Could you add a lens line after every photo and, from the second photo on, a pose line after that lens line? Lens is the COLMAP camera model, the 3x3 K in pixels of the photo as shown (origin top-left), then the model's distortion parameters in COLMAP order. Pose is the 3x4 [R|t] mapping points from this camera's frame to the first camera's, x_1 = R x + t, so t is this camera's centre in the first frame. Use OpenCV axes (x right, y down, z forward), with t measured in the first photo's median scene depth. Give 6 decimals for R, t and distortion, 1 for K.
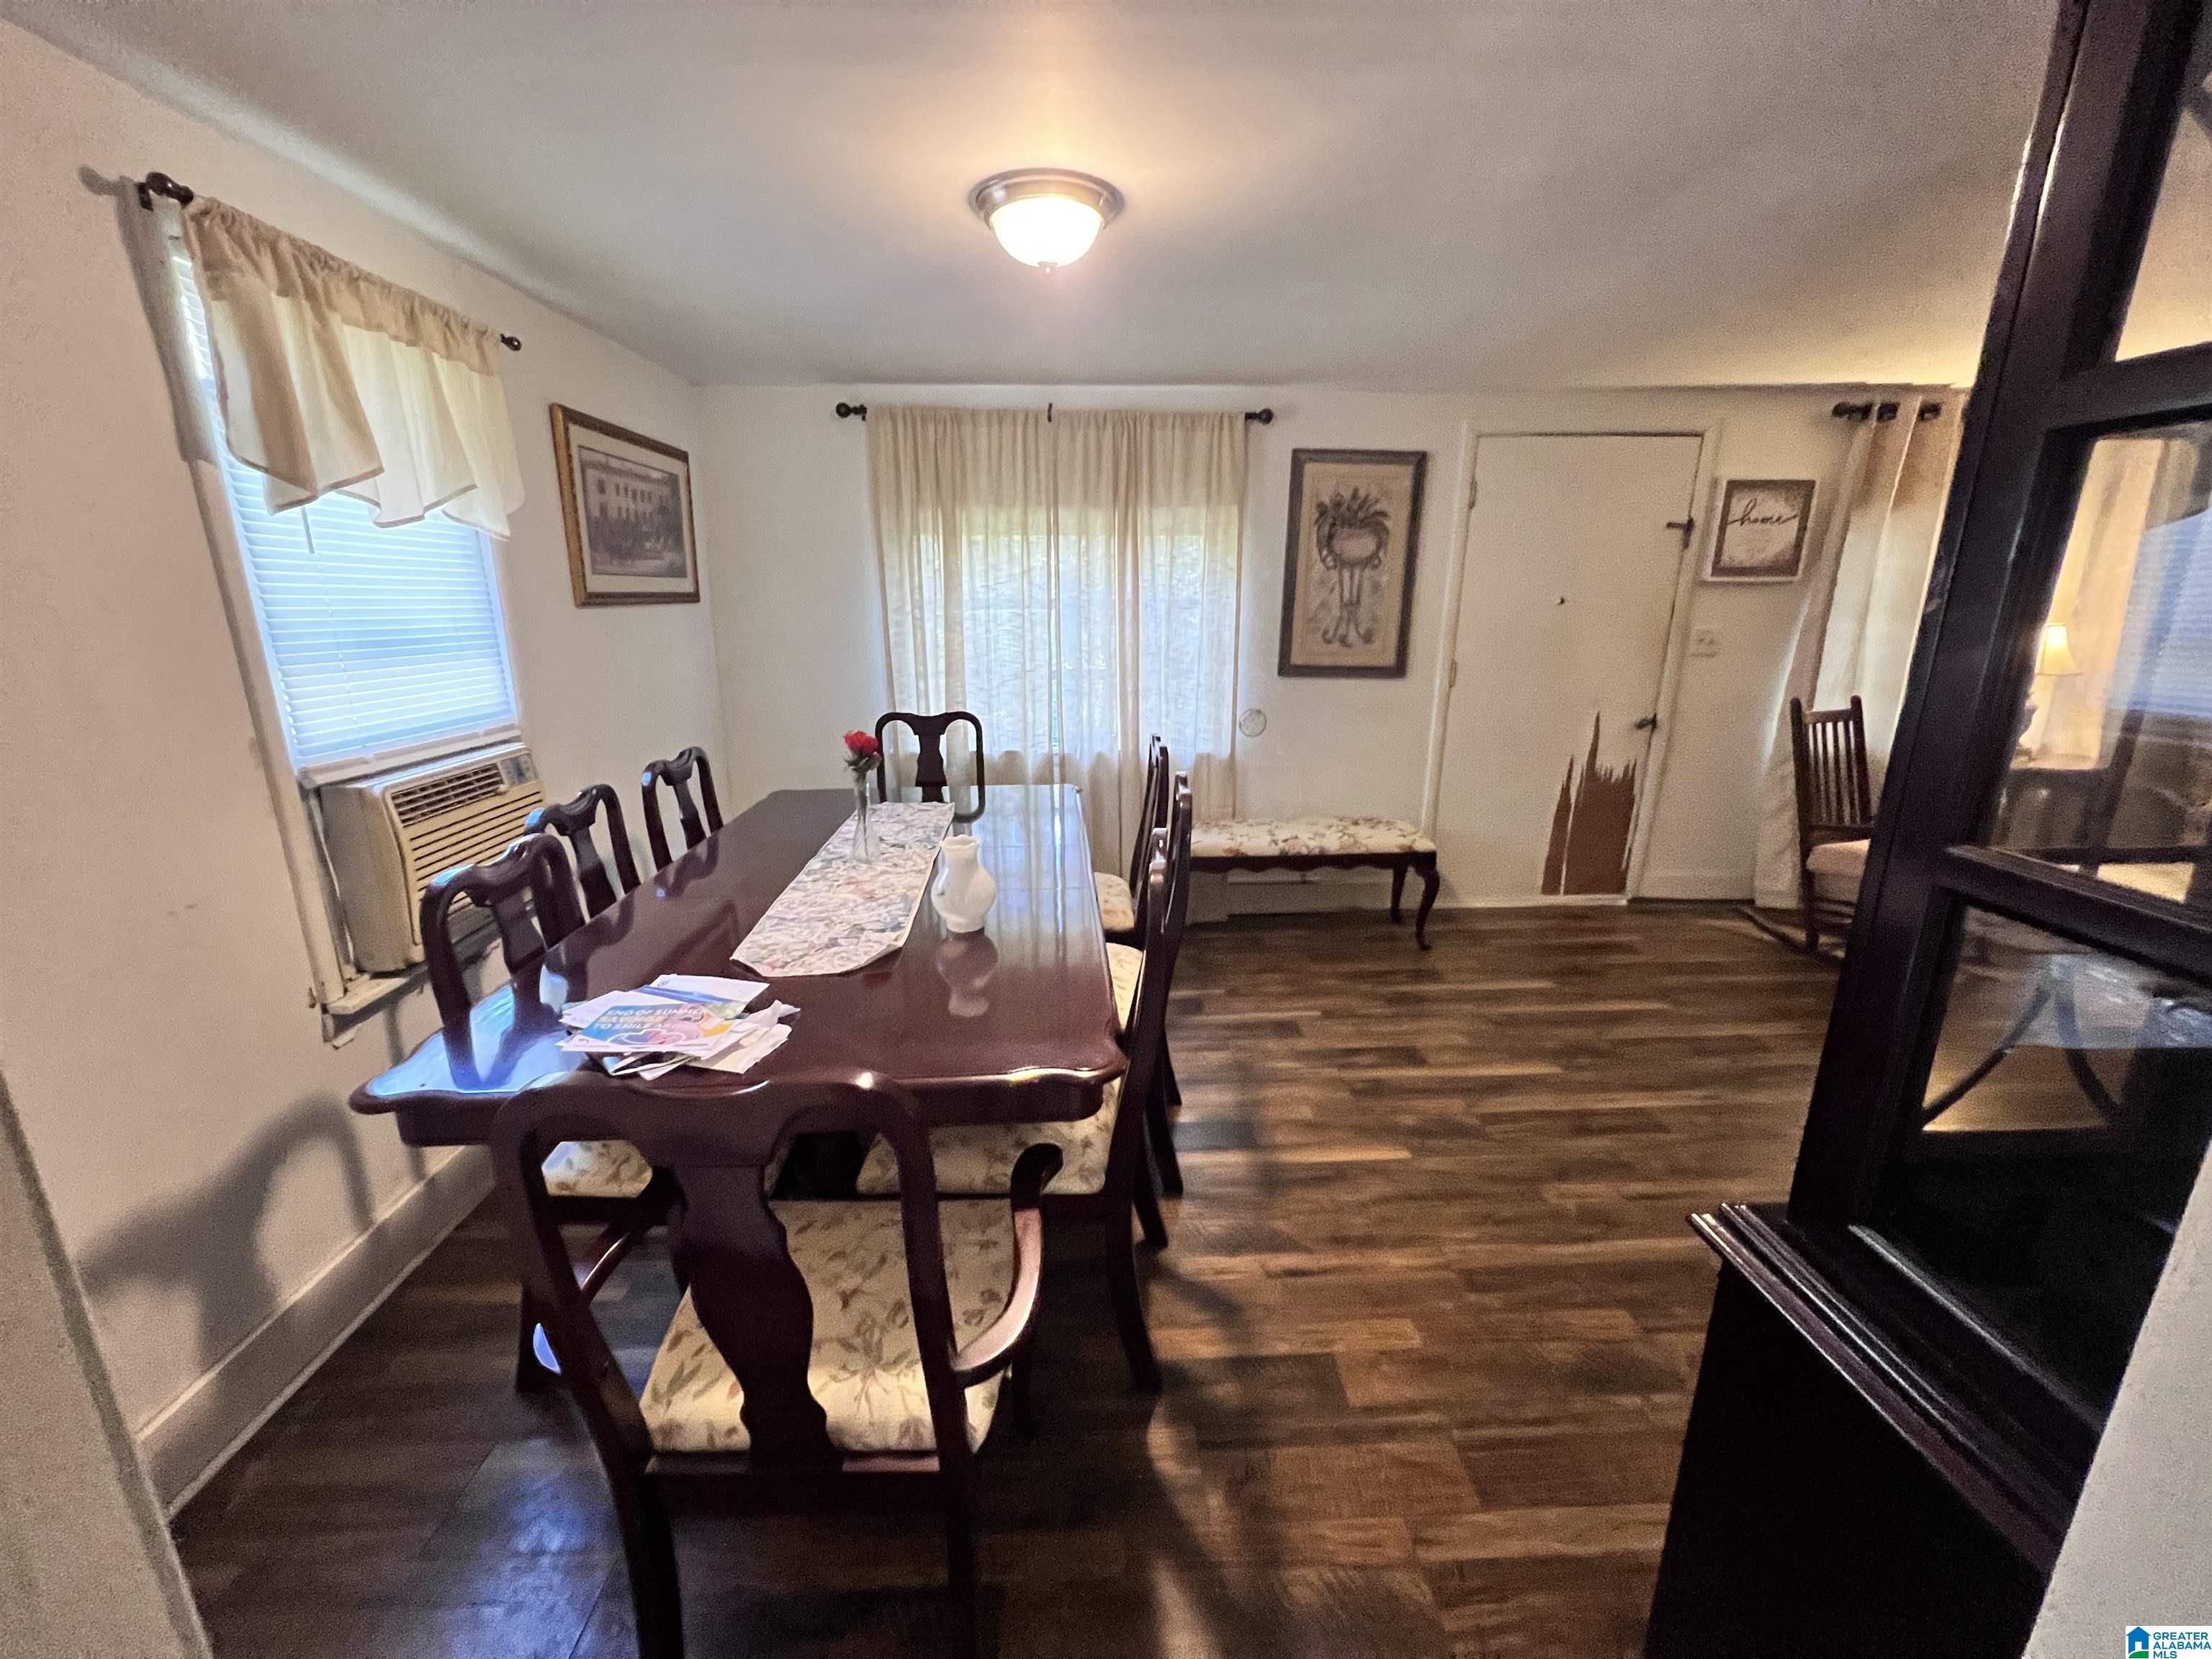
lens RADIAL K [[888.6, 0, 1108.2], [0, 888.6, 831.3], [0, 0, 1]] dist [0.002302, -0.000035]
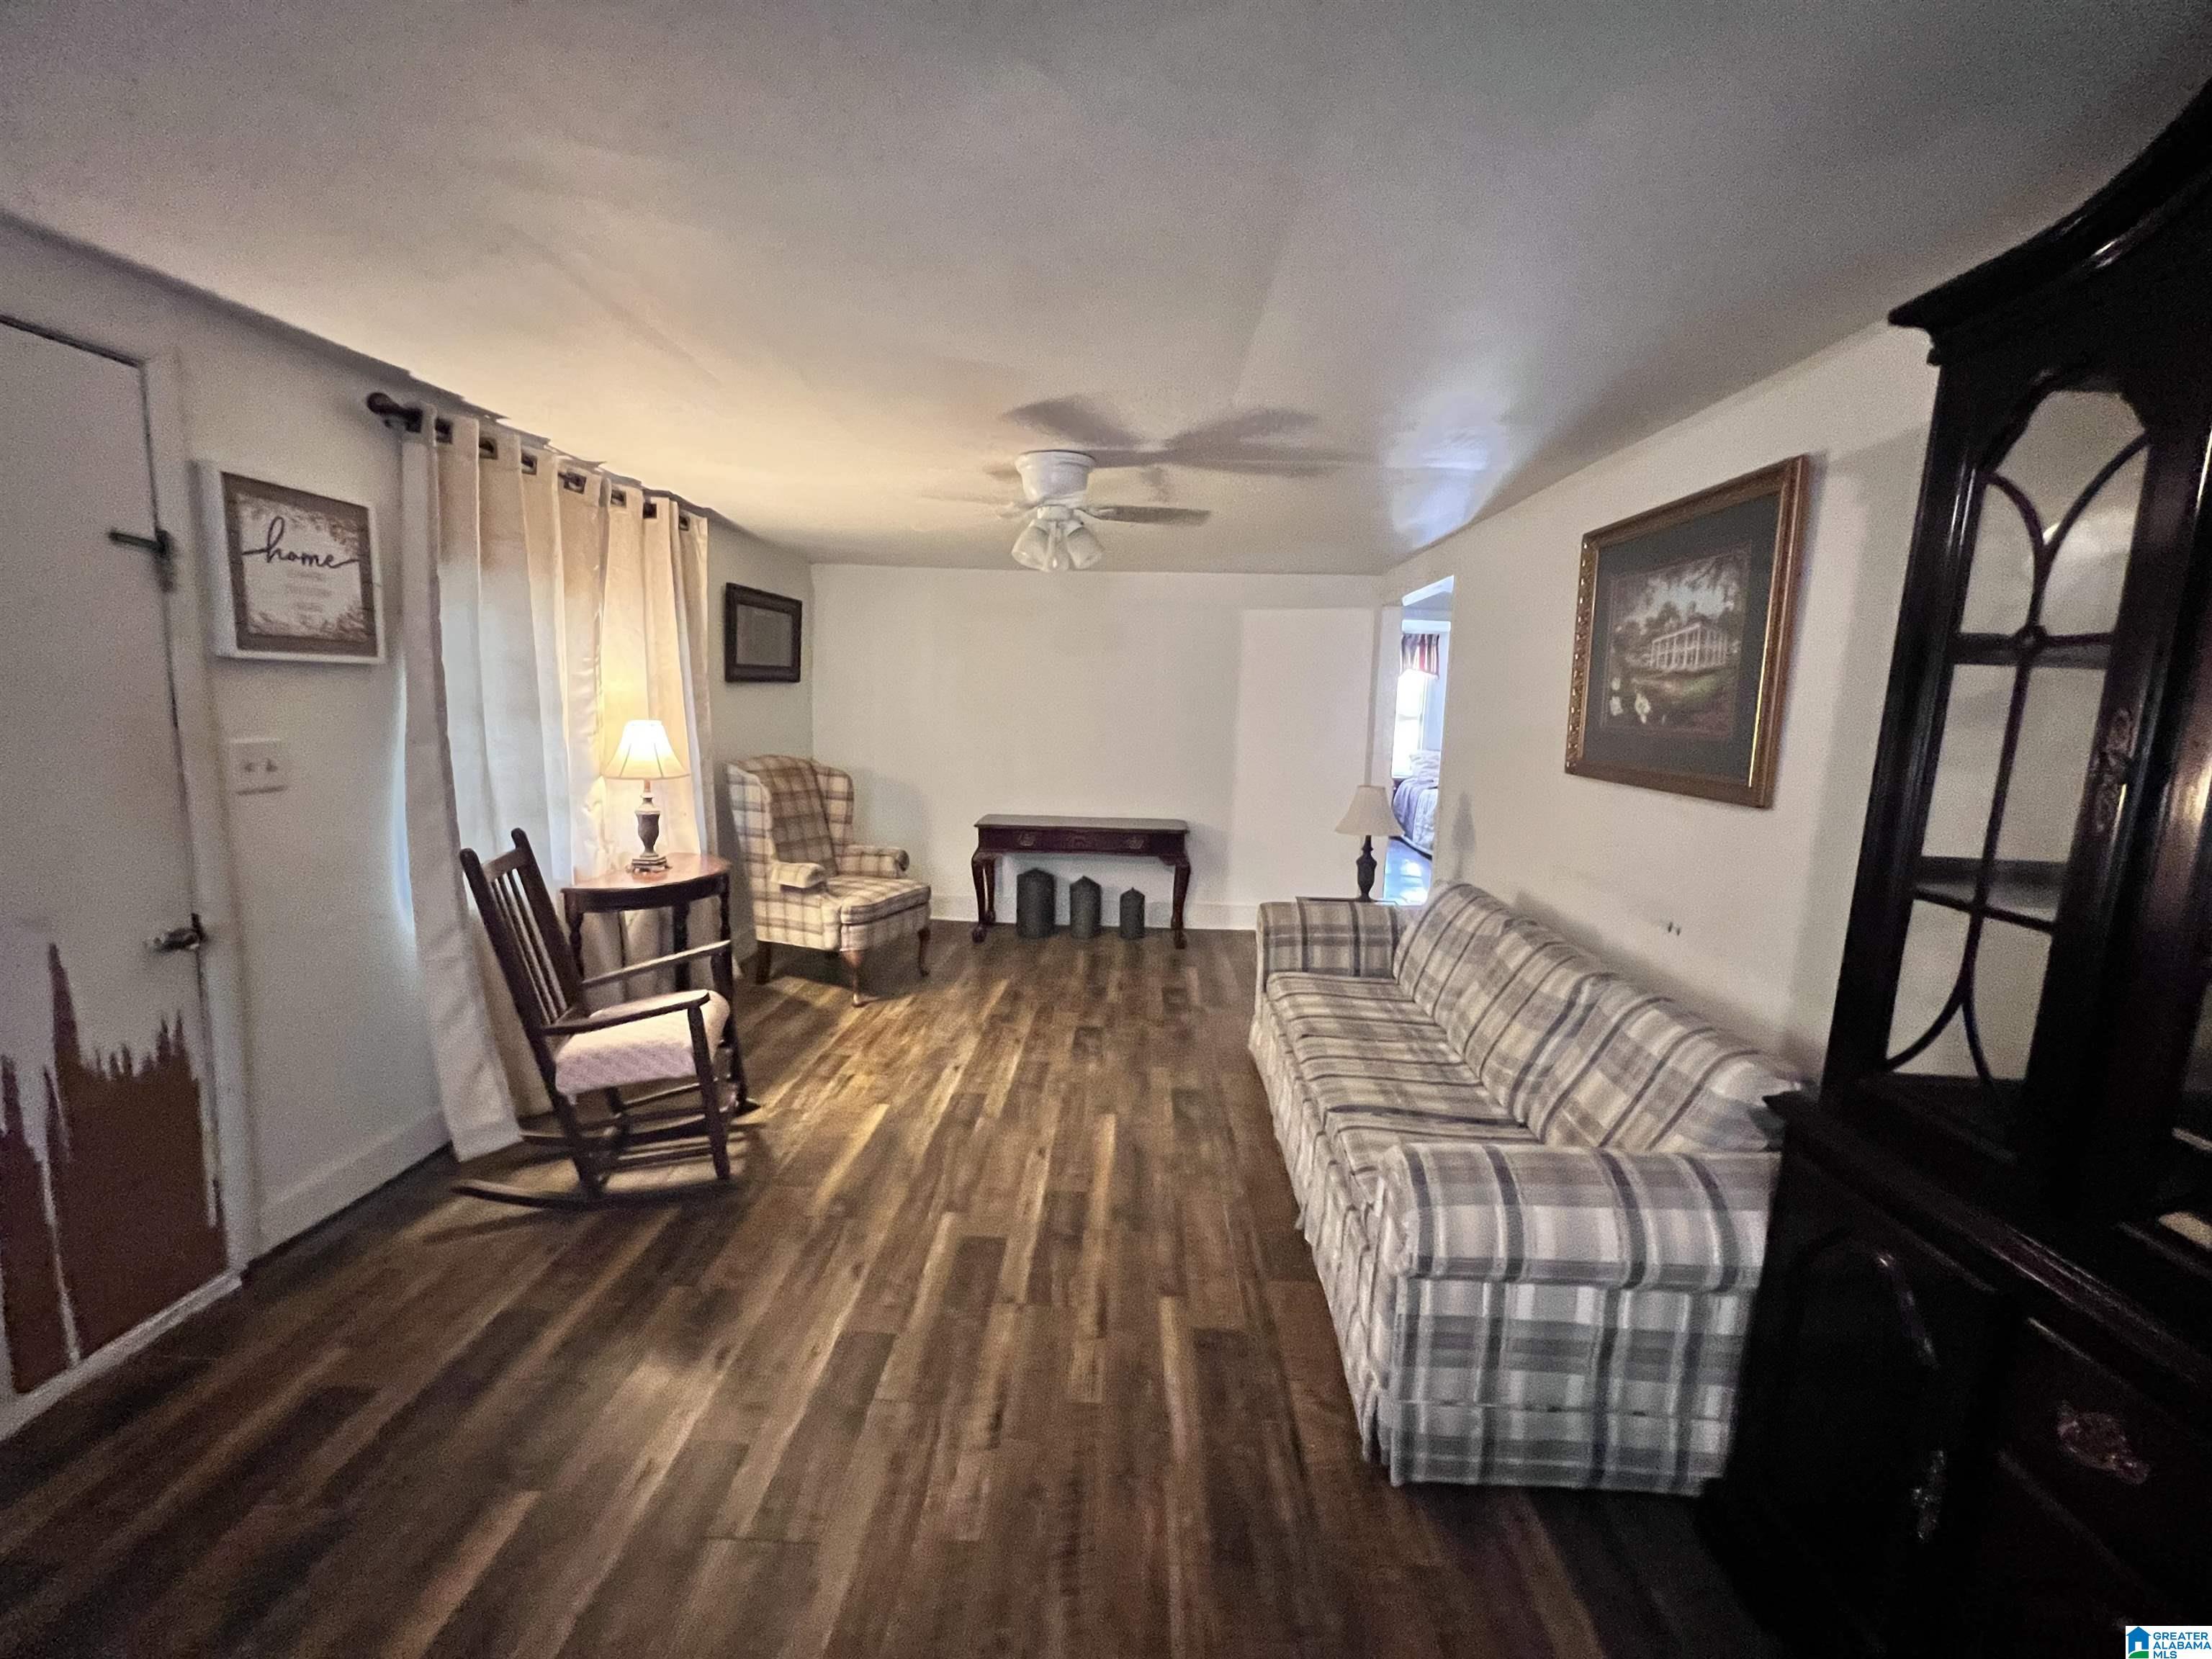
lens RADIAL K [[888.6, 0, 1116.9], [0, 888.6, 829.7], [0, 0, 1]] dist [0.002302, -0.000035]
pose [[0.060361, -0.143023, 0.987877, 0.168786], [0.216449, 0.968009, 0.126921, -0.136216], [-0.974426, 0.206163, 0.089387, 0.465137]]
